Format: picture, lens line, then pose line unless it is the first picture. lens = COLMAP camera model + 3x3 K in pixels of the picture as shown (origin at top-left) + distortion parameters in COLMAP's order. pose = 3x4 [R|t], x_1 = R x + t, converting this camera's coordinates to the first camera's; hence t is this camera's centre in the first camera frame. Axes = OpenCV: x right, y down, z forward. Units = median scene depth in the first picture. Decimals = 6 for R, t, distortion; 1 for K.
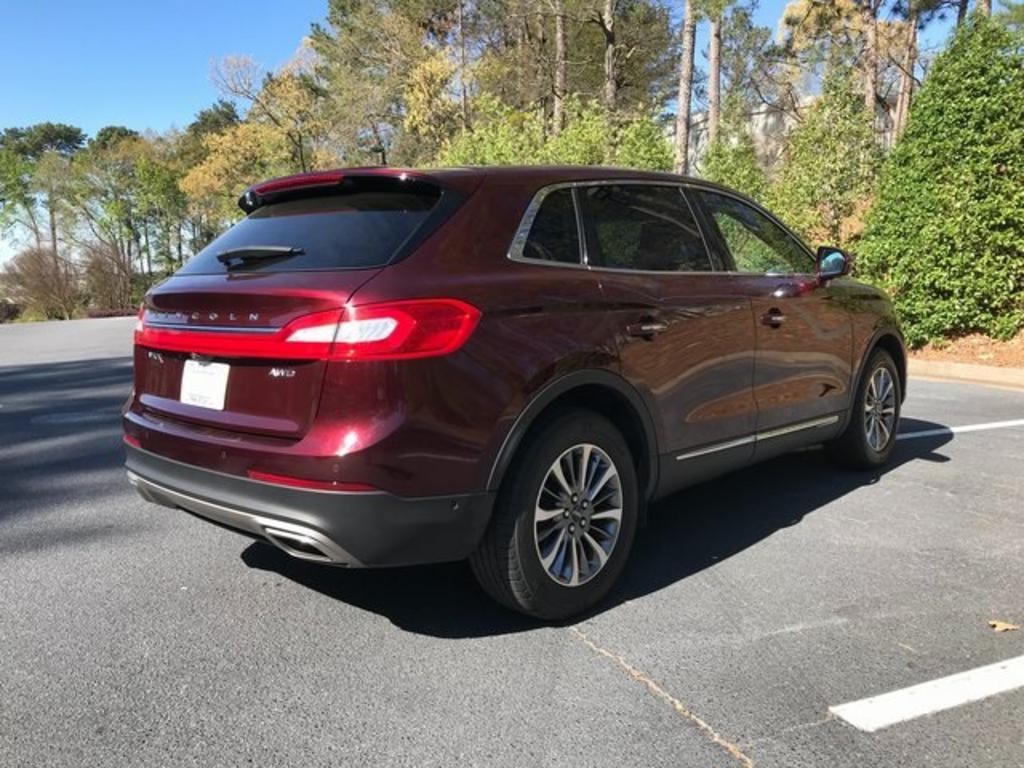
lens RADIAL K [[775.7, 0, 510.3], [0, 775.7, 391.1], [0, 0, 1]] dist [0.077509, -0.098952]
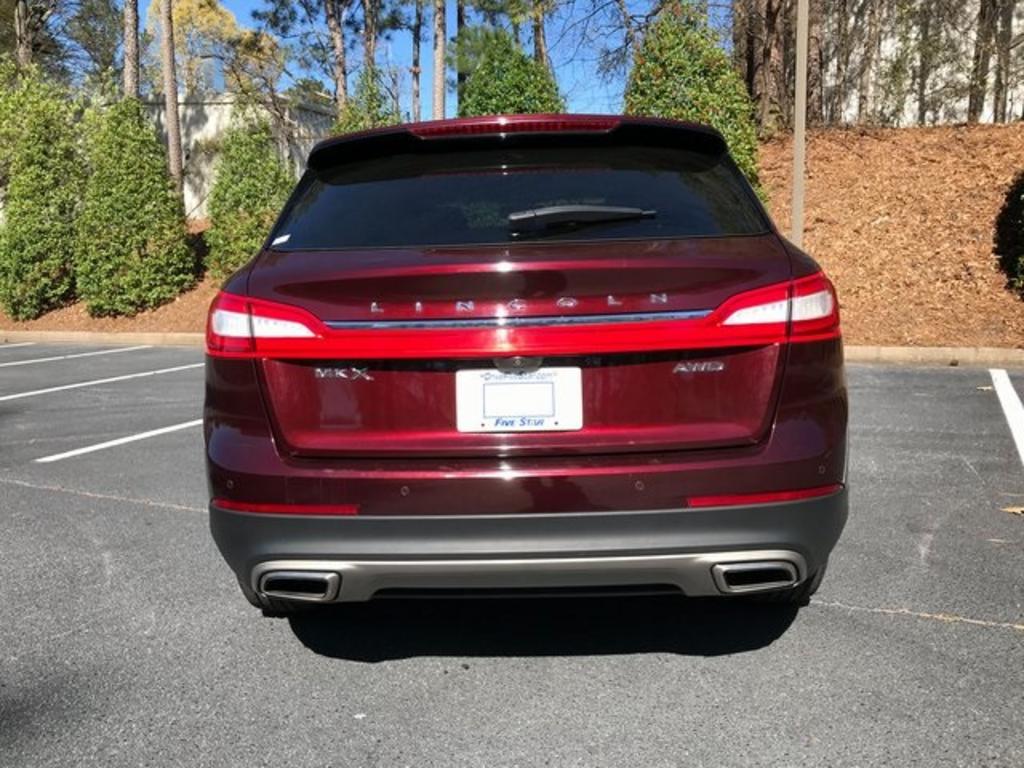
lens RADIAL K [[800.8, 0, 491.5], [0, 800.8, 387.1], [0, 0, 1]] dist [0.039917, -0.048876]
pose [[0.778407, -0.102360, 0.619358, -0.825850], [0.107048, 0.993810, 0.029706, -0.042936], [-0.618565, 0.043178, 0.784546, 0.424932]]
